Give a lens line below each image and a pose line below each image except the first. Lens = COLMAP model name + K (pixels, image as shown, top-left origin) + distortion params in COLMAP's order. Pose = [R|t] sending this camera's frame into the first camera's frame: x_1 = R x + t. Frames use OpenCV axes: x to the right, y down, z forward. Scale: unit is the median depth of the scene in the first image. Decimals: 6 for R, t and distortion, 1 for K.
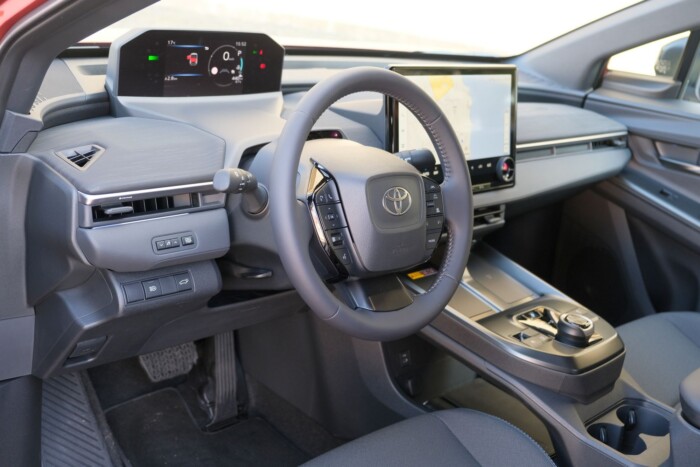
lens RADIAL K [[797.7, 0, 350.6], [0, 797.7, 235.3], [0, 0, 1]] dist [-0.027763, 0.000000]
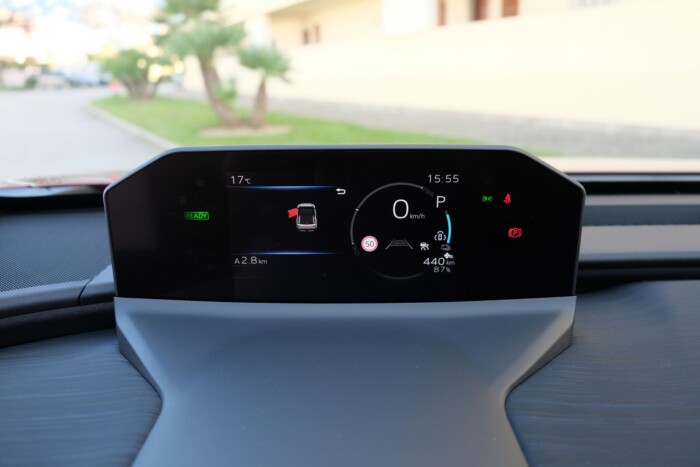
lens RADIAL K [[538.2, 0, 349.4], [0, 538.2, 233.3], [0, 0, 1]] dist [-0.026828, -0.002293]
pose [[0.714800, 0.045663, -0.697837, 0.016811], [-0.141149, 0.986750, -0.080012, -0.186740], [0.684937, 0.155691, 0.711774, 0.786494]]
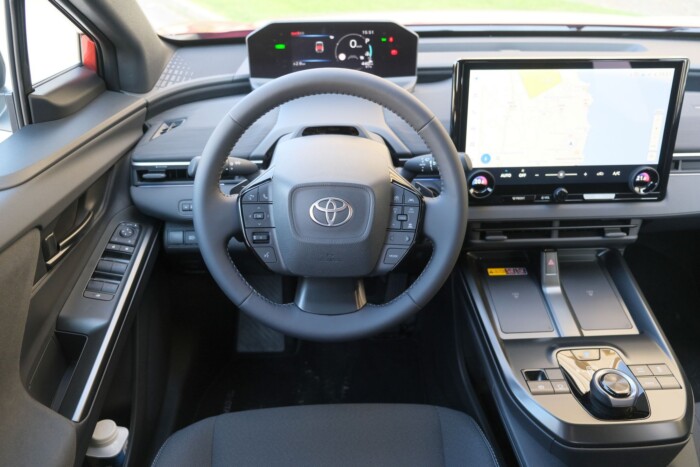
lens RADIAL K [[538.2, 0, 347.7], [0, 538.2, 232.7], [0, 0, 1]] dist [-0.026828, -0.002293]
pose [[0.743271, 0.234088, -0.626699, 0.378875], [-0.130730, 0.969545, 0.207103, -0.120930], [0.656093, -0.072005, 0.751237, 0.400055]]
